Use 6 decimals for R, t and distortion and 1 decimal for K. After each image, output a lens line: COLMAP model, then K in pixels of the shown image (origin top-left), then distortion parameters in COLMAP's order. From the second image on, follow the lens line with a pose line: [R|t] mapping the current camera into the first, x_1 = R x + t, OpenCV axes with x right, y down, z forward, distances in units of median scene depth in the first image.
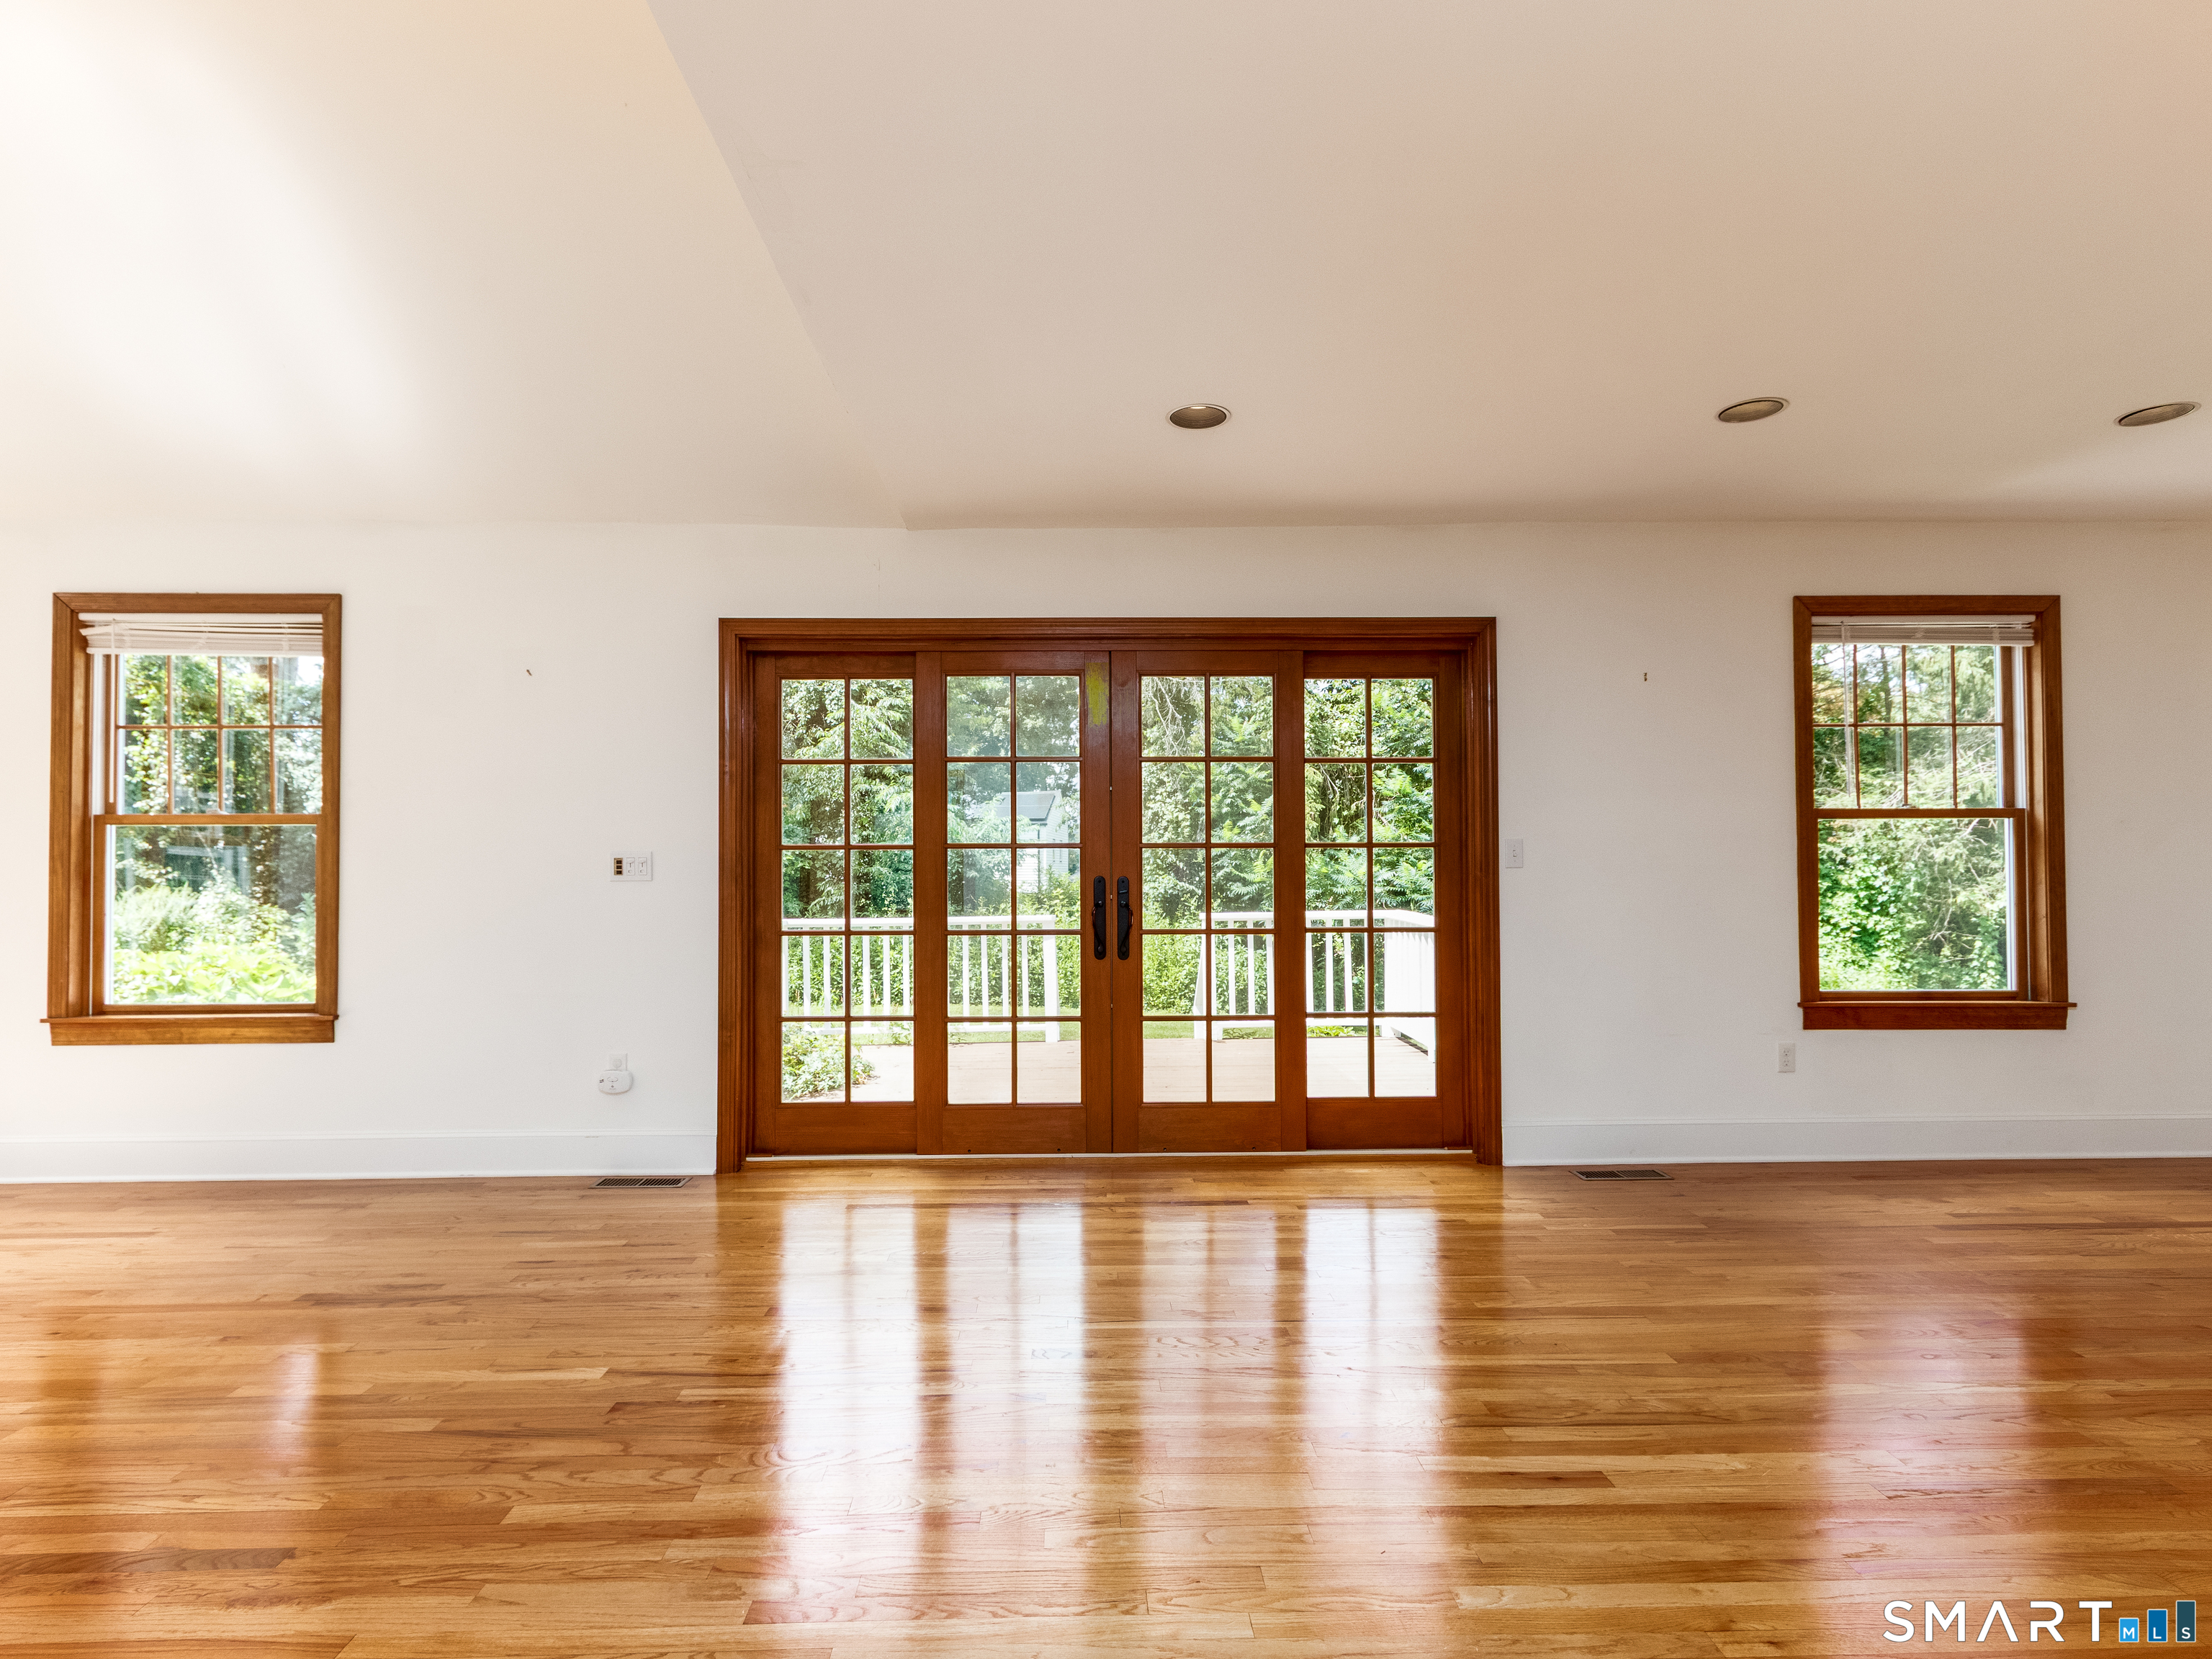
lens RADIAL K [[1147.7, 0, 1100.9], [0, 1147.7, 846.2], [0, 0, 1]] dist [0.003419, -0.002576]
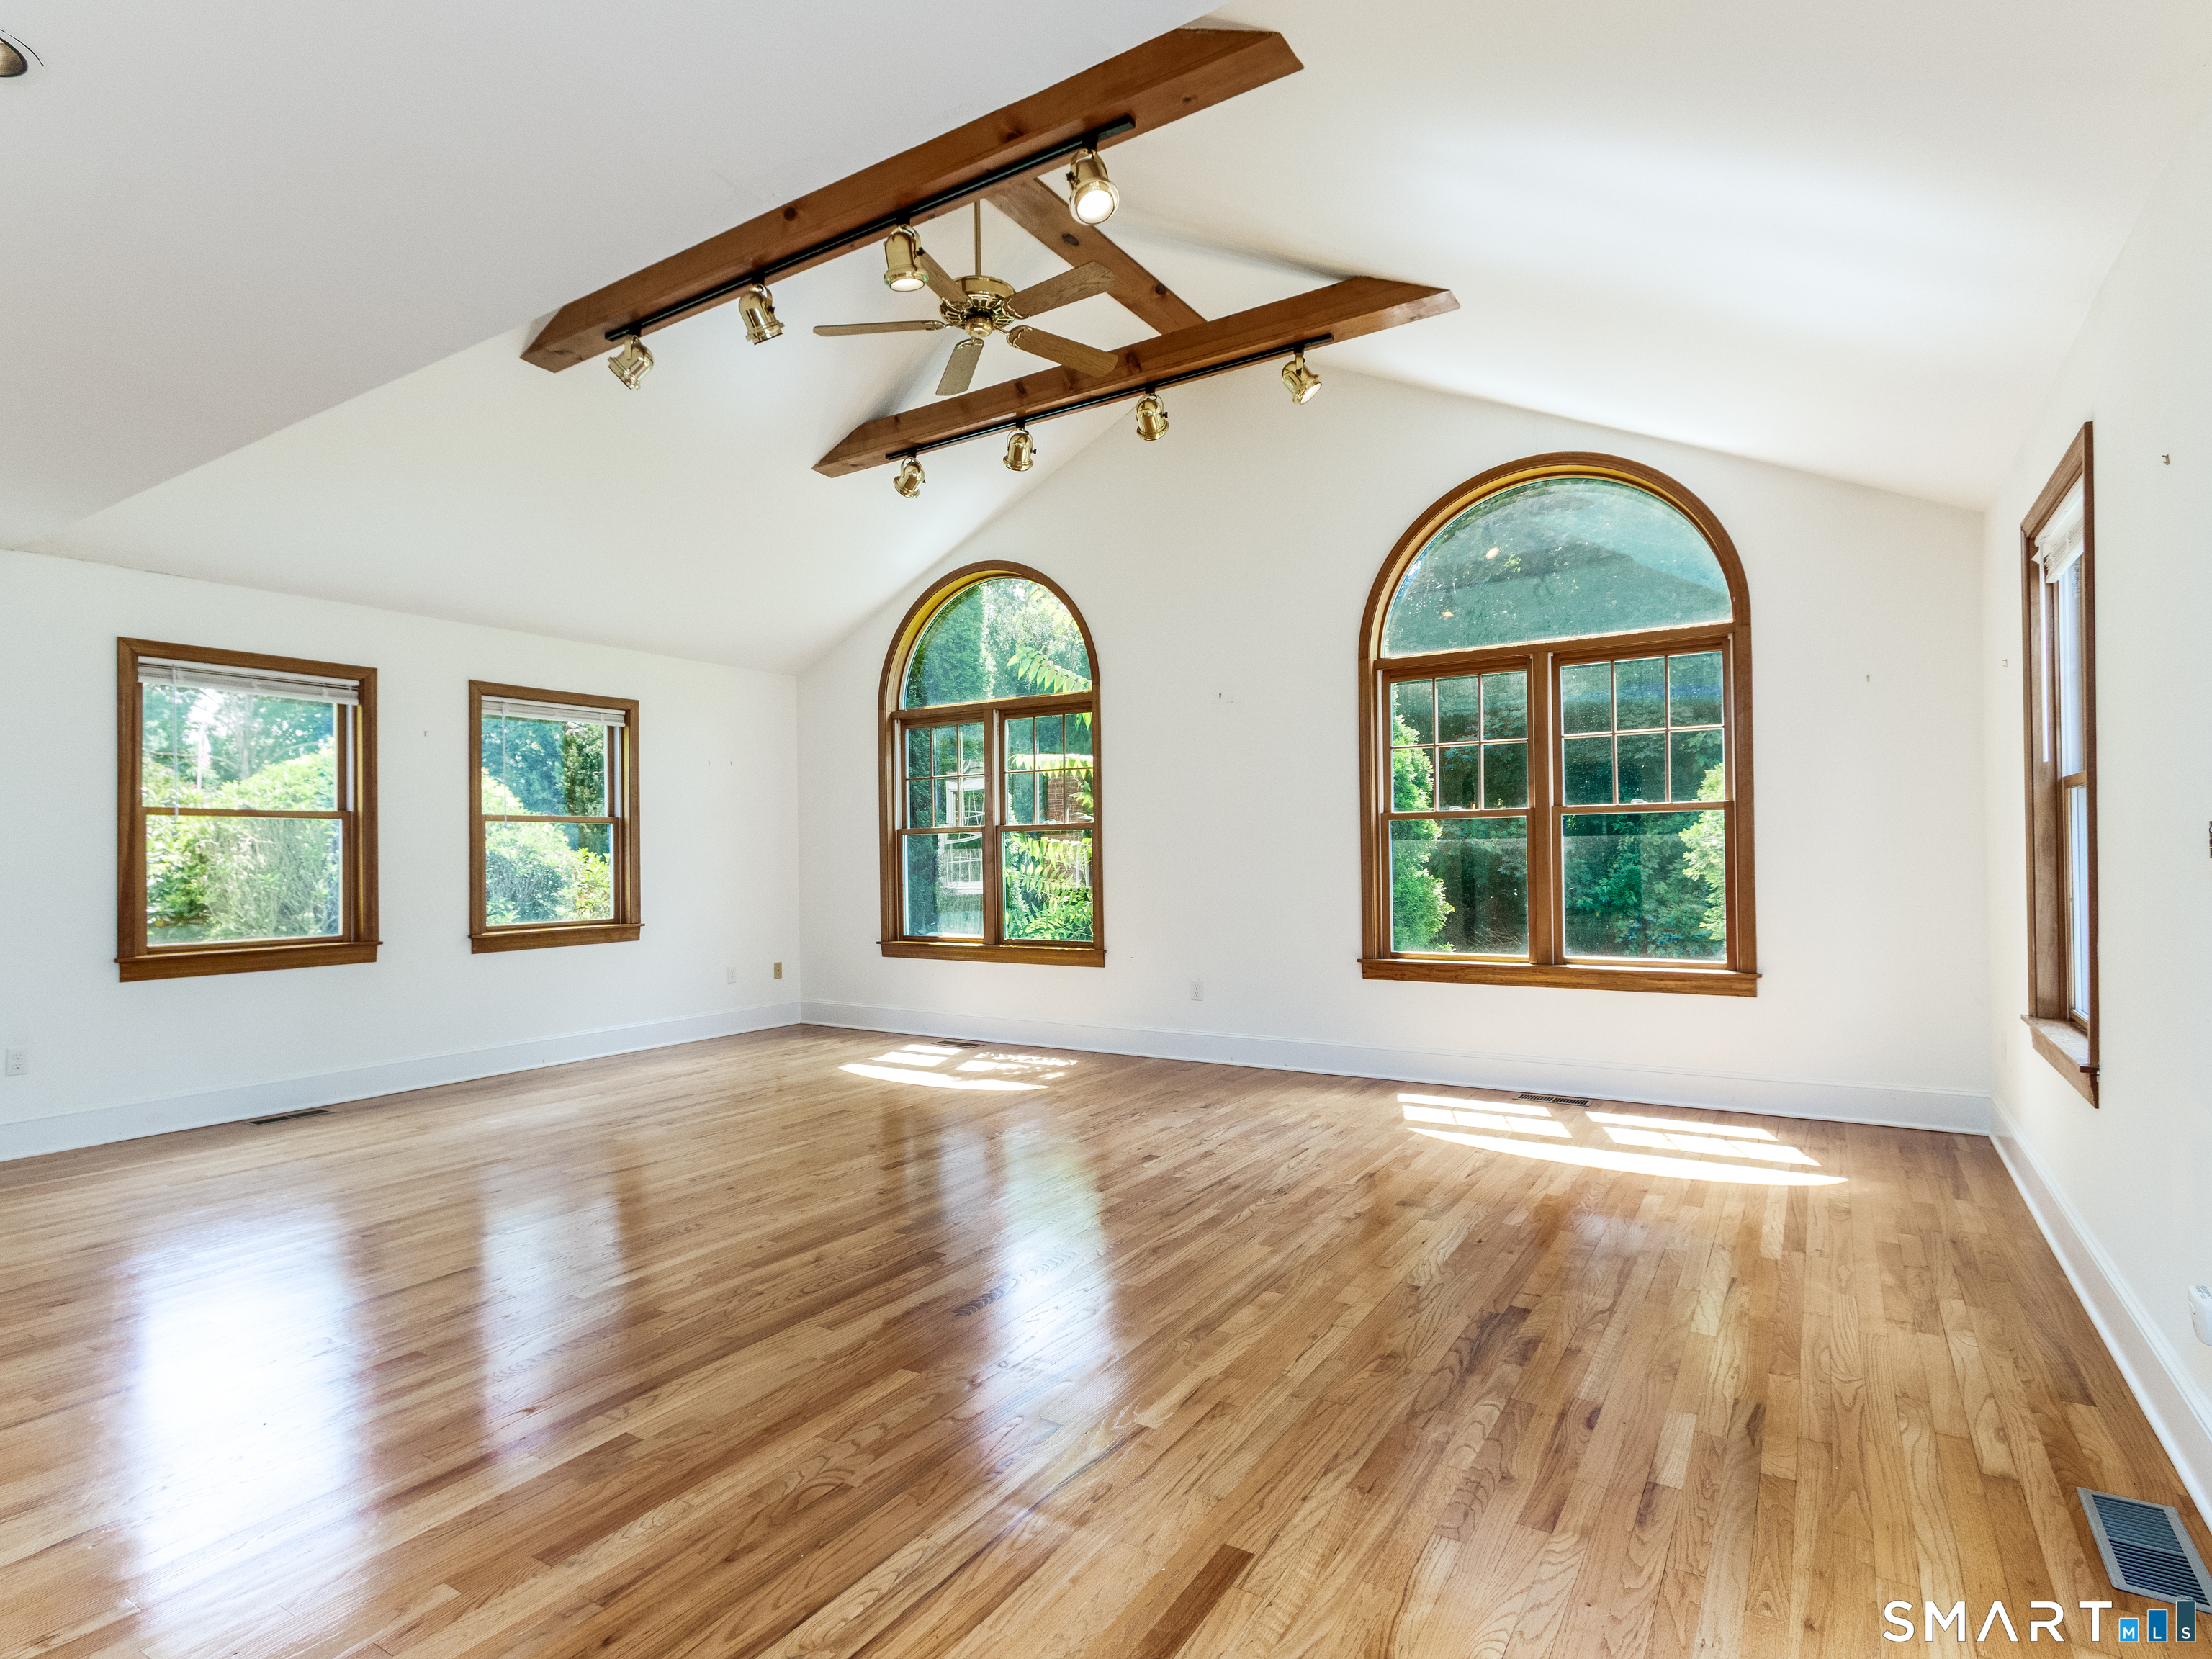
lens RADIAL K [[1147.7, 0, 1091.8], [0, 1147.7, 852.7], [0, 0, 1]] dist [0.003419, -0.002576]
pose [[-0.558720, 0.010098, -0.829295, 0.194376], [0.030742, 0.999491, -0.008541, 0.011179], [0.828787, -0.030267, -0.558746, 0.876026]]
